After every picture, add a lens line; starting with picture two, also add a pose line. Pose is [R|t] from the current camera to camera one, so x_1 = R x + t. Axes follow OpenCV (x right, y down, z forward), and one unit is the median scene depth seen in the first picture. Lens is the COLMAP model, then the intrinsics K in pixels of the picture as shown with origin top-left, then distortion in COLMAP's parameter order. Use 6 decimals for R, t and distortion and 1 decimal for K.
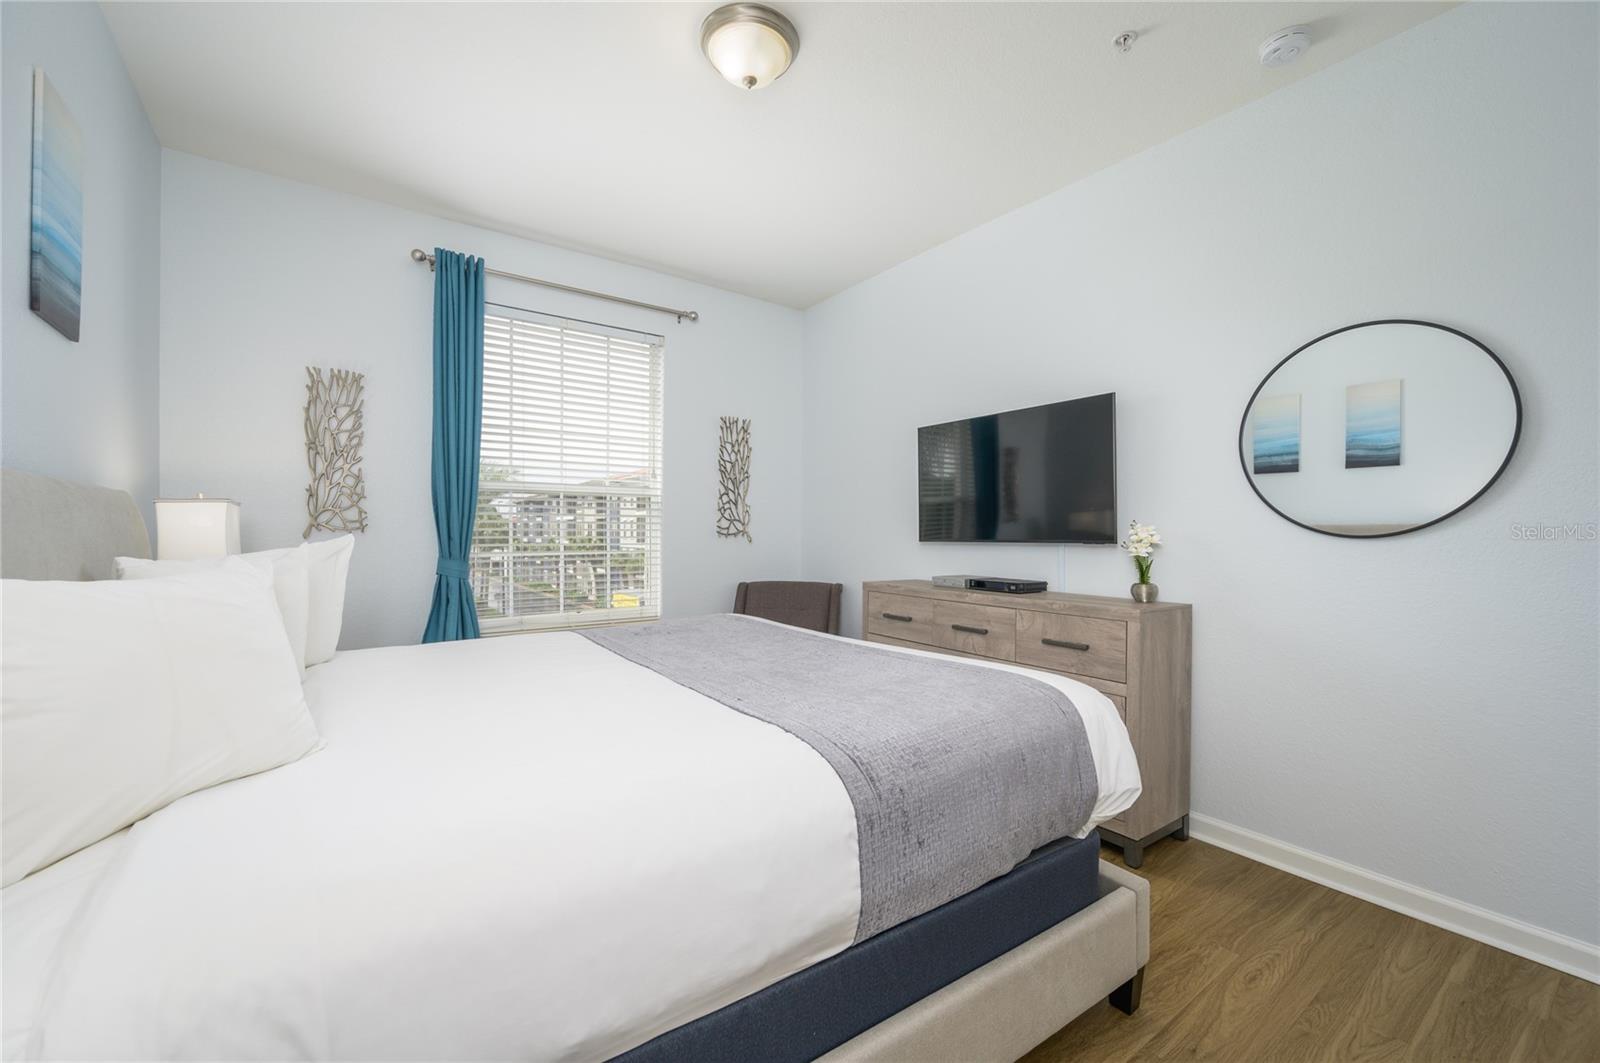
lens RADIAL K [[635.3, 0, 790.0], [0, 635.3, 532.6], [0, 0, 1]] dist [0.000450, 0.000124]
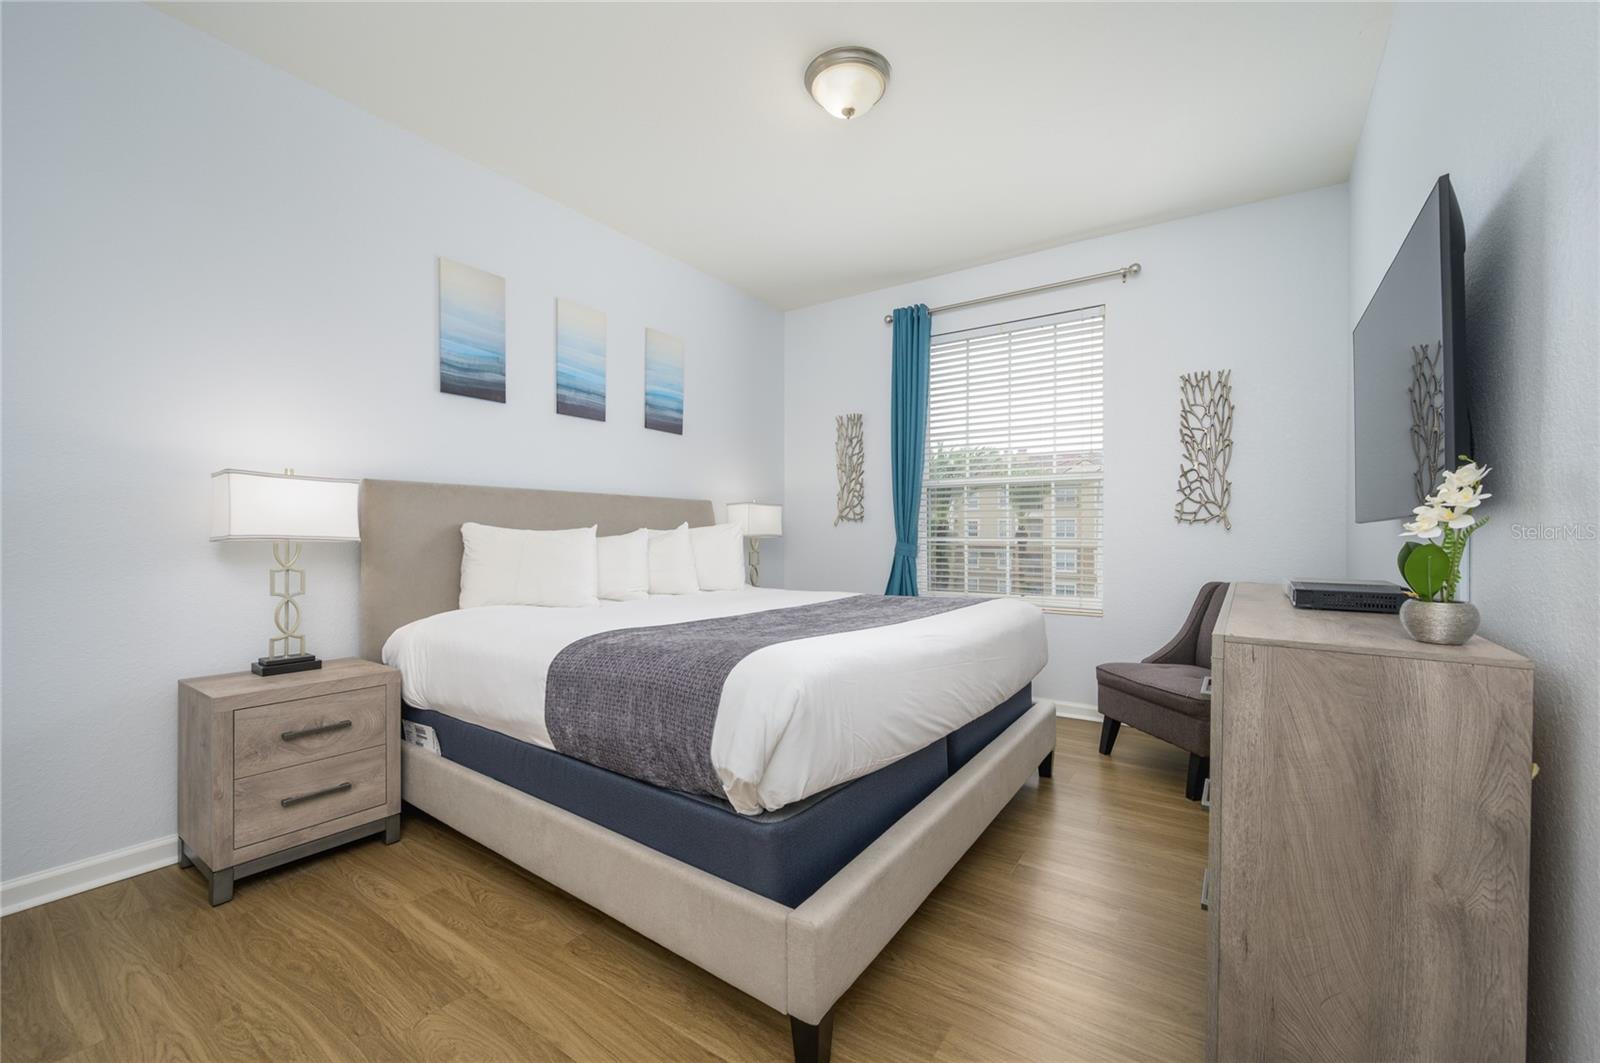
lens RADIAL K [[635.3, 0, 798.8], [0, 635.3, 528.0], [0, 0, 1]] dist [0.000450, 0.000124]
pose [[0.351680, -0.009134, -0.936076, 0.483417], [-0.002255, 0.999941, -0.010604, 0.022153], [0.936118, 0.005840, 0.351639, 0.260847]]
